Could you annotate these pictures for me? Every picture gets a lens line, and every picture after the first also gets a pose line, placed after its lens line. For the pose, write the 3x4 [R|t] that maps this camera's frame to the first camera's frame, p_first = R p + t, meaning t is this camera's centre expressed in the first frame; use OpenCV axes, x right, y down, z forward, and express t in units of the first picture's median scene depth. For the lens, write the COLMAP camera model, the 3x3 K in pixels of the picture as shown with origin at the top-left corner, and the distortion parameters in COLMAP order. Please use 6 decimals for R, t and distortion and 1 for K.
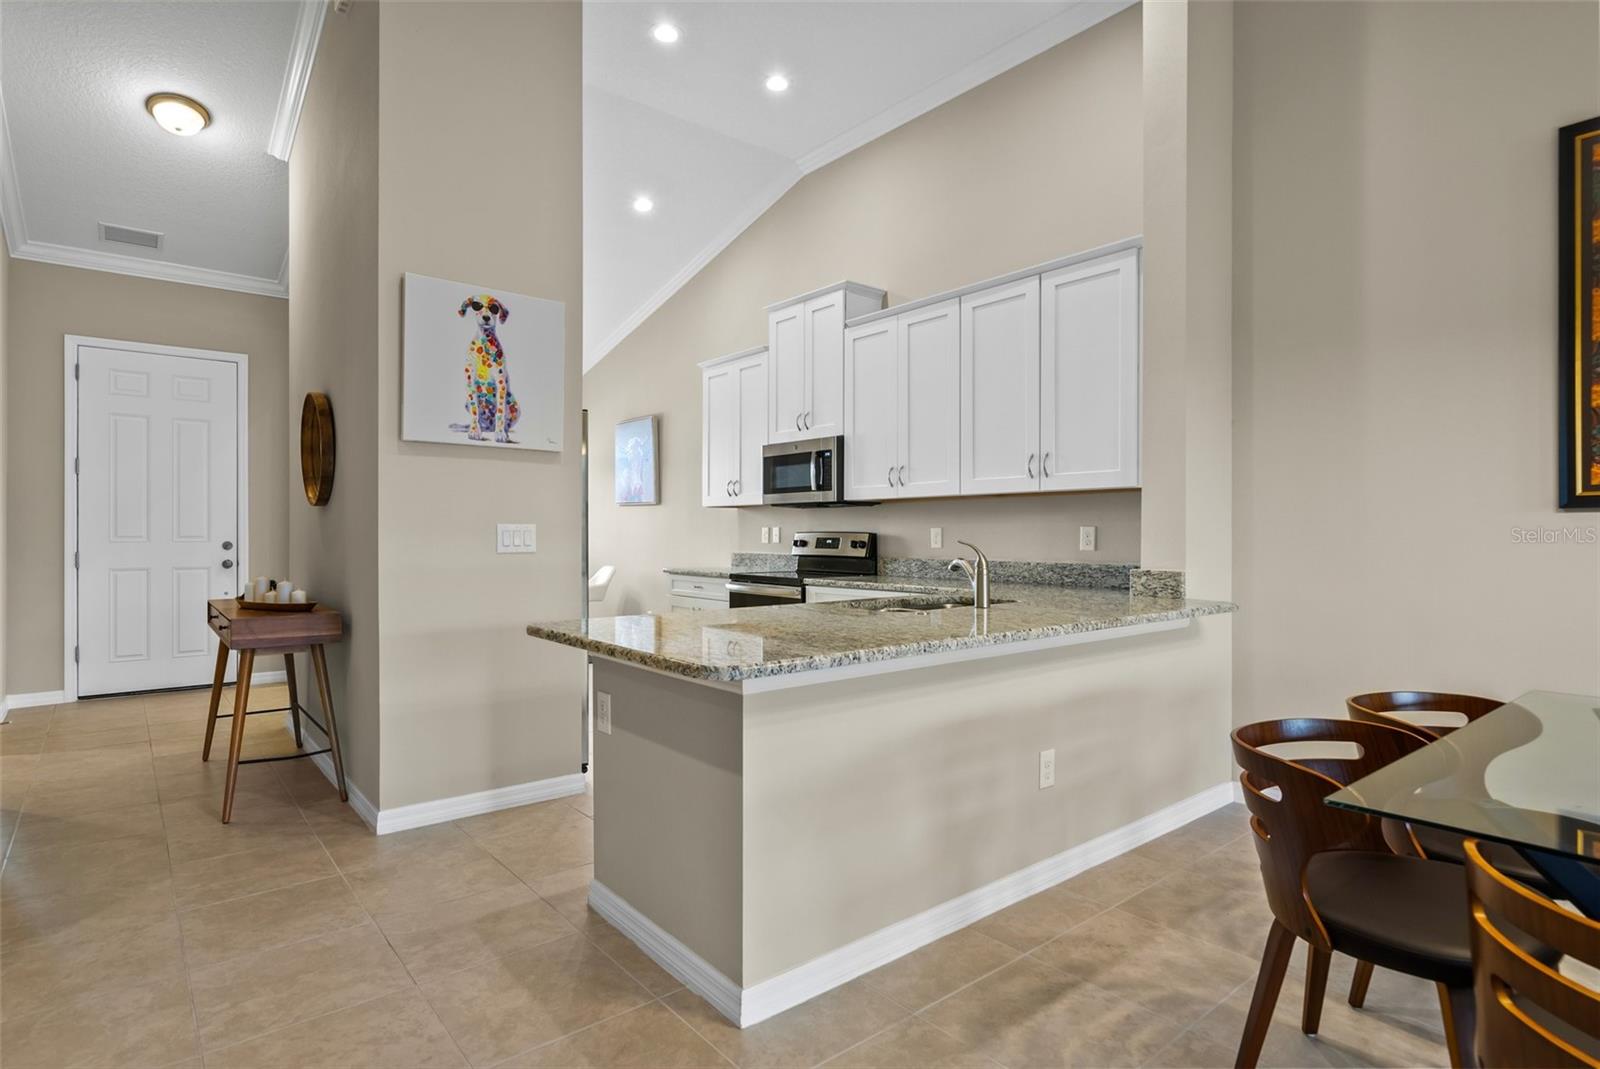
lens RADIAL K [[830.4, 0, 798.9], [0, 830.4, 533.8], [0, 0, 1]] dist [0.000362, 0.000021]
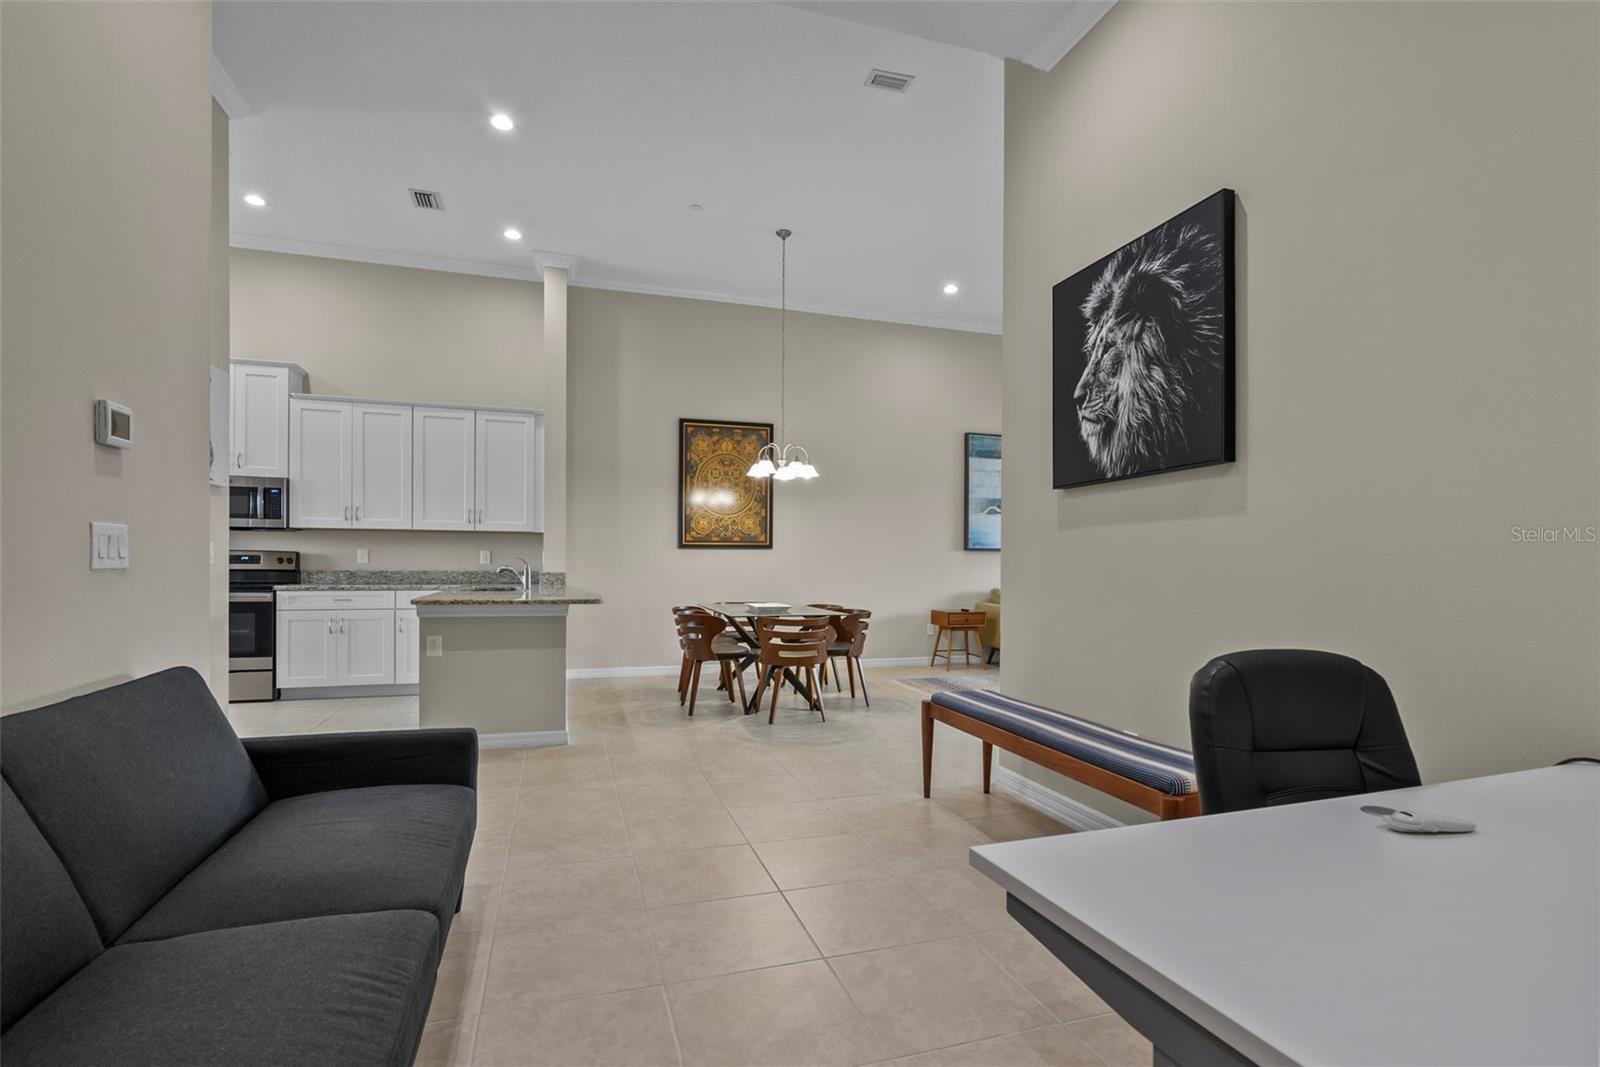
lens RADIAL K [[751.1, 0, 808.9], [0, 751.1, 568.7], [0, 0, 1]] dist [0.001261, 0.000098]
pose [[0.354747, -0.004206, 0.934953, -0.944530], [-0.008621, 0.999933, 0.007769, 0.012001], [-0.934923, -0.010816, 0.354687, -0.250042]]
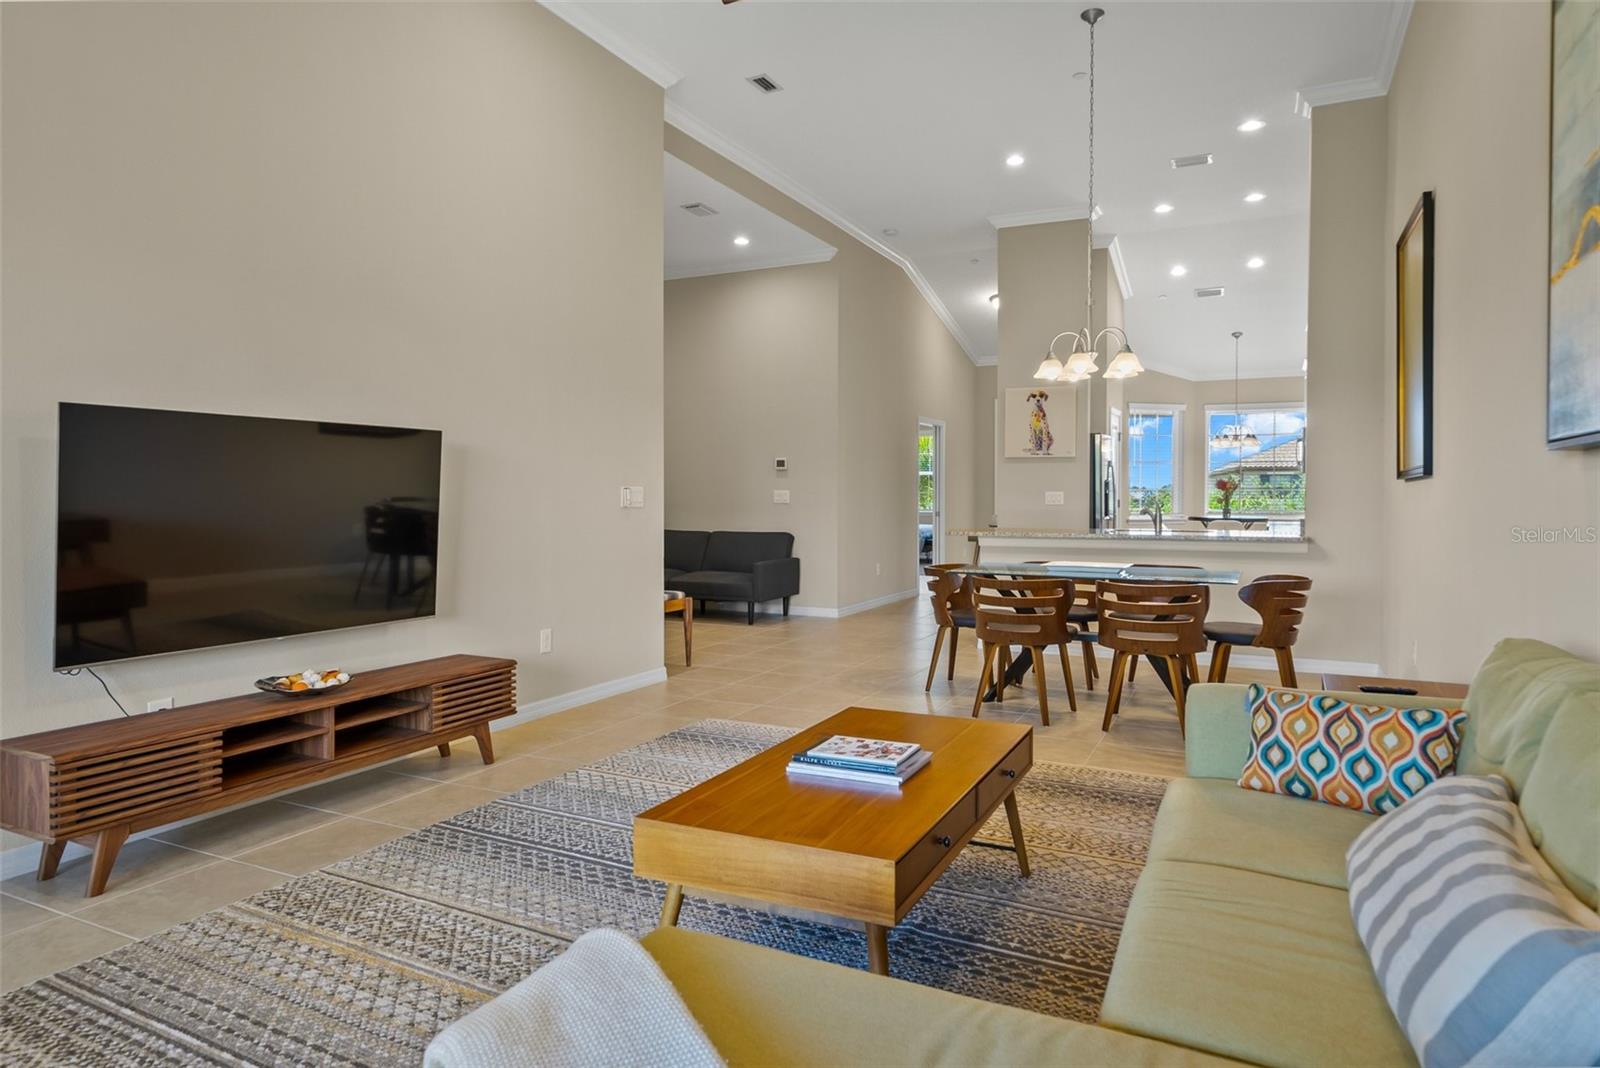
lens RADIAL K [[928.5, 0, 797.4], [0, 928.5, 509.6], [0, 0, 1]] dist [0.005412, -0.000309]
pose [[0.415896, 0.012232, -0.909330, 1.369265], [-0.000560, 0.999913, 0.013195, 0.003588], [0.909412, -0.004978, 0.415866, -0.538738]]
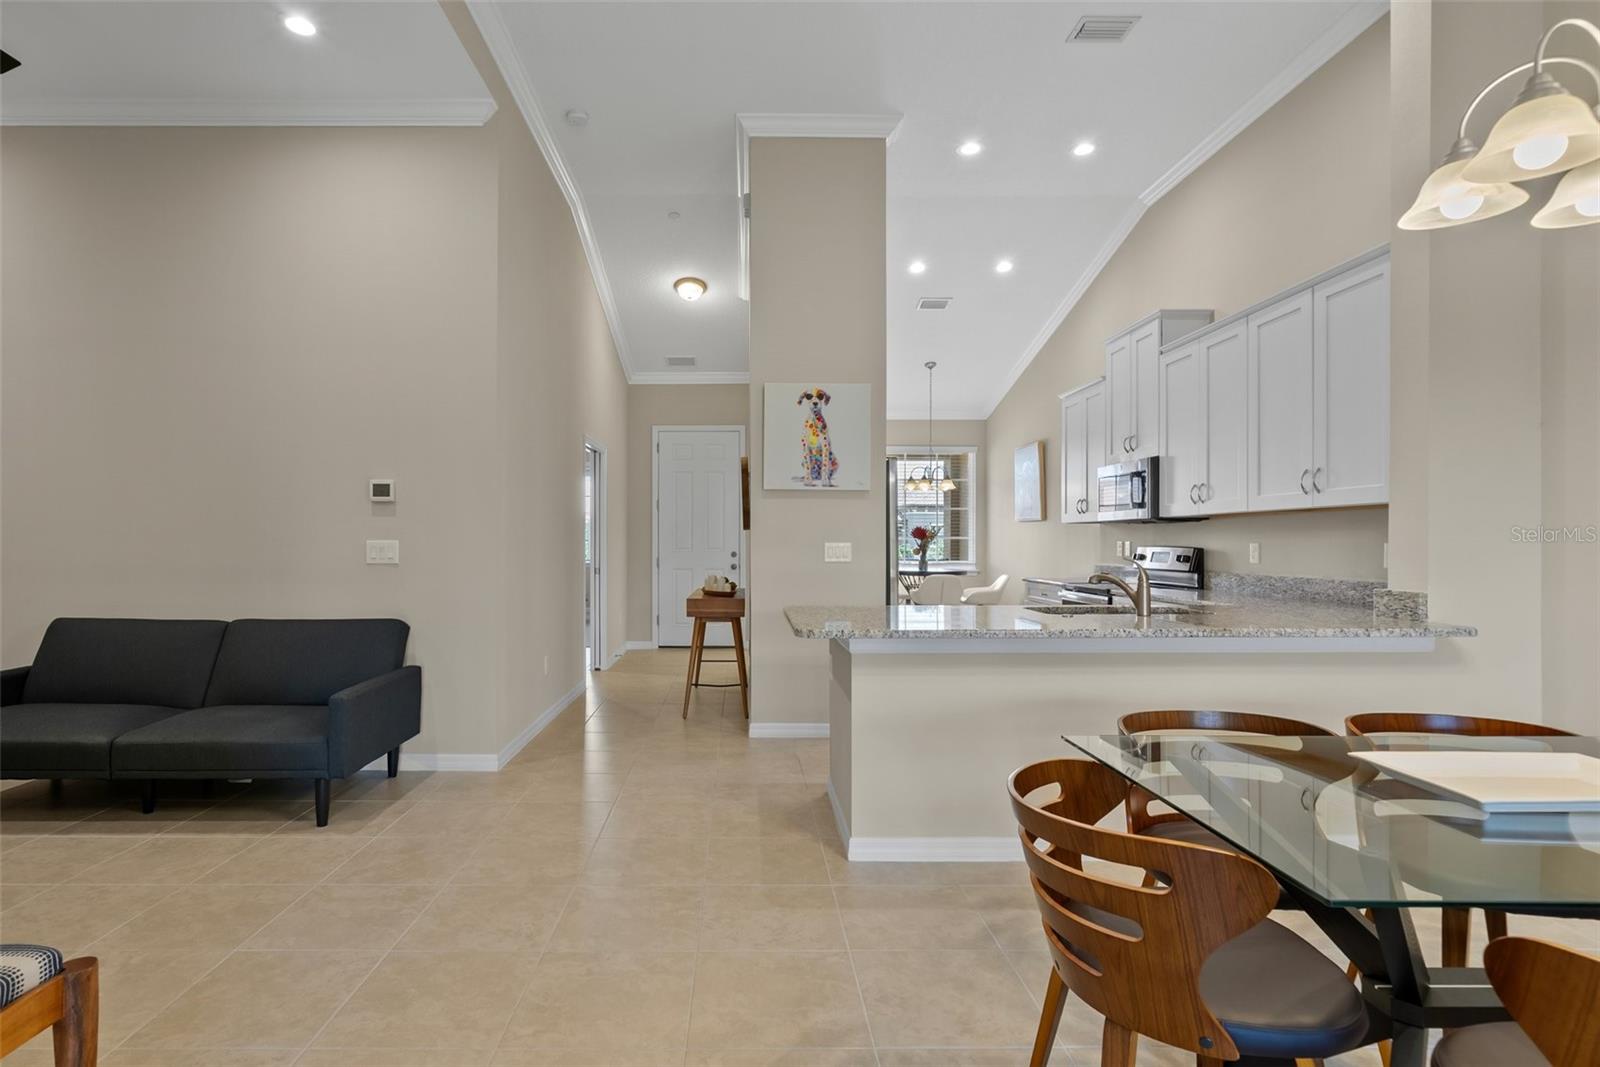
lens RADIAL K [[803.4, 0, 743.4], [0, 803.4, 540.6], [0, 0, 1]] dist [-0.000389, 0.000208]
pose [[0.771507, -0.002333, -0.636216, 0.361229], [0.000434, 0.999995, -0.003141, -0.008833], [0.636220, 0.002147, 0.771505, -0.156066]]
